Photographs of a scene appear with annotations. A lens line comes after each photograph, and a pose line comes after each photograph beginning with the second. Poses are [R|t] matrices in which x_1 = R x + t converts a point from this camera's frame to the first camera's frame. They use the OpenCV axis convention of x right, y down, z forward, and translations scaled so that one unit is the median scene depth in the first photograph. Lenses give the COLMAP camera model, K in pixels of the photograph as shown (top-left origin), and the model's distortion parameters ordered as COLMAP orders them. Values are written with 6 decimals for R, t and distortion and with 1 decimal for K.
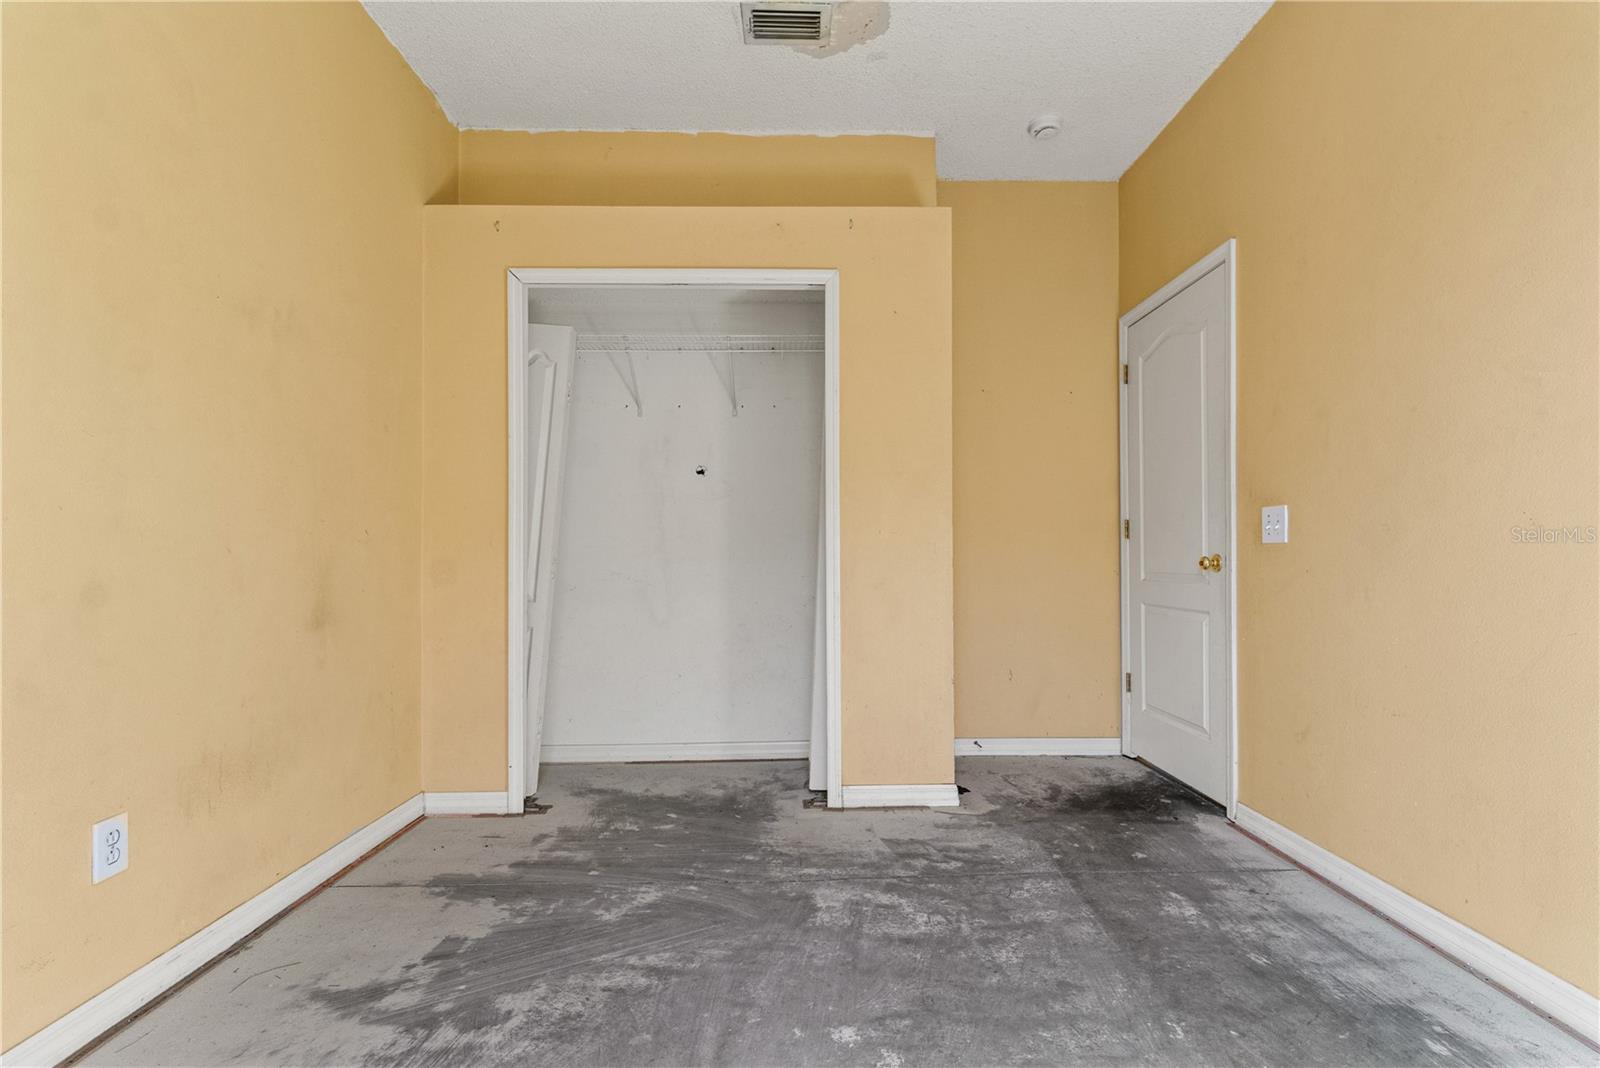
lens RADIAL K [[767.5, 0, 816.5], [0, 767.5, 548.4], [0, 0, 1]] dist [0.002284, 0.001599]
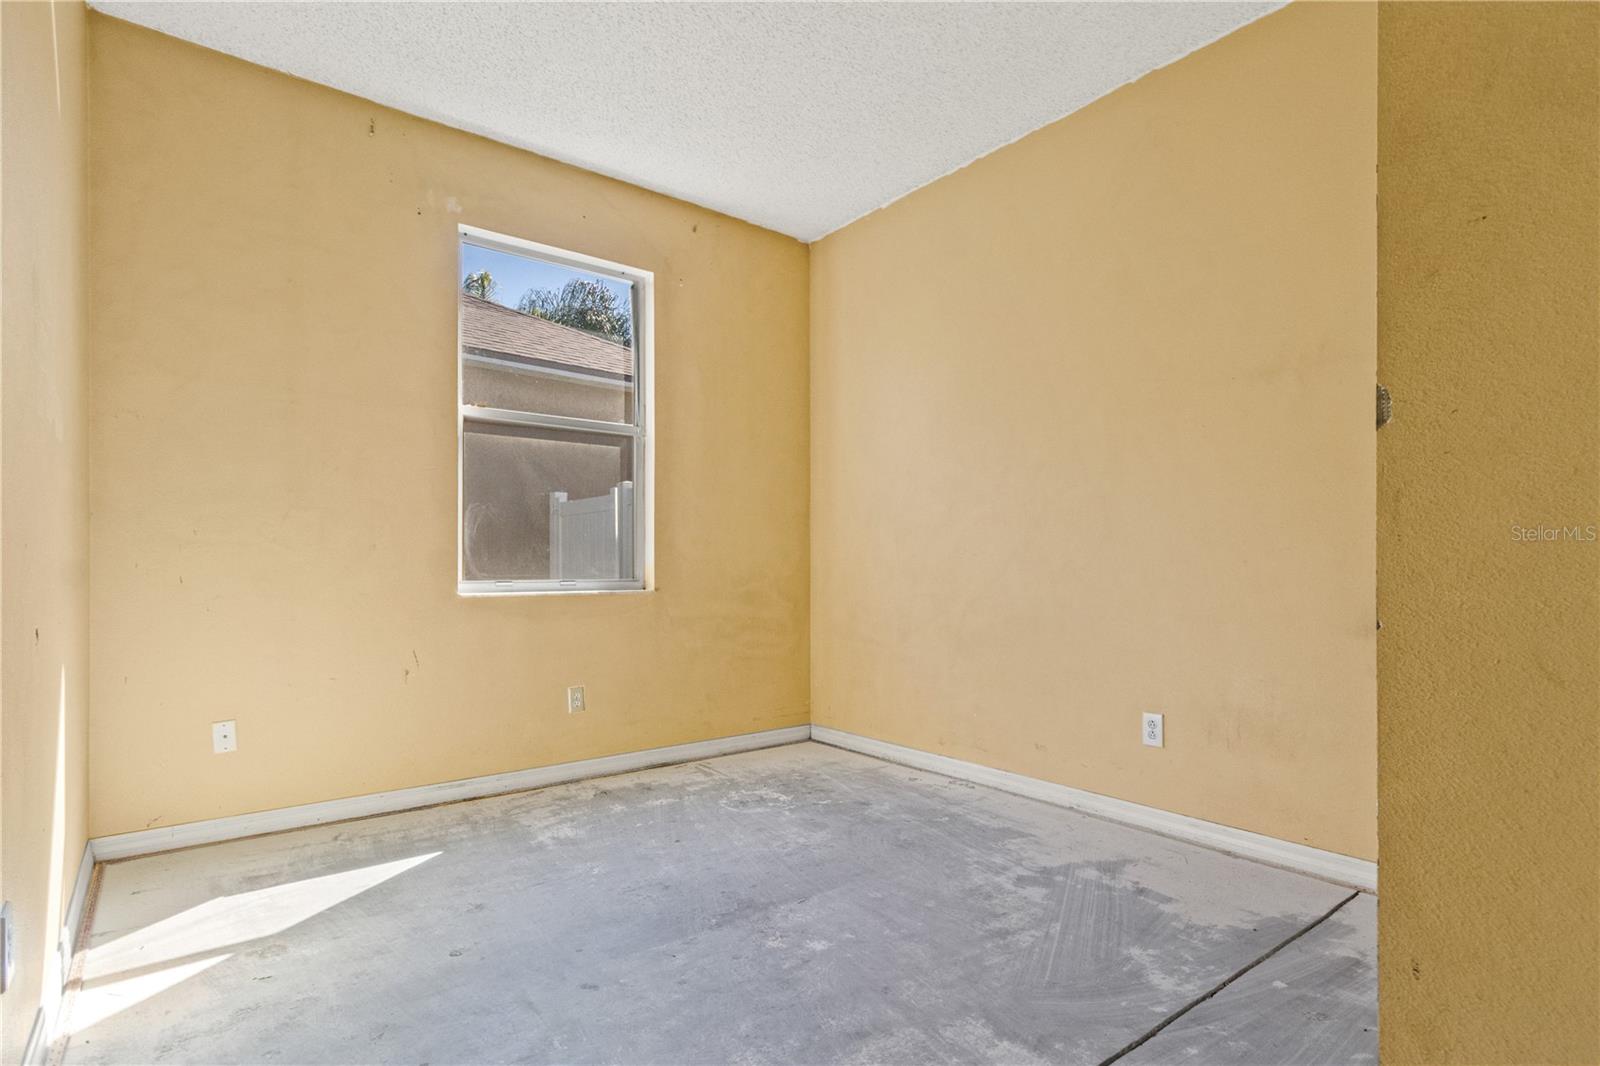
lens RADIAL K [[767.5, 0, 800.7], [0, 767.5, 539.4], [0, 0, 1]] dist [0.002284, 0.001599]
pose [[-0.810343, -0.018139, -0.585675, 0.713316], [0.010630, 0.998901, -0.045645, 0.018787], [0.585859, -0.043214, -0.809260, 1.778375]]
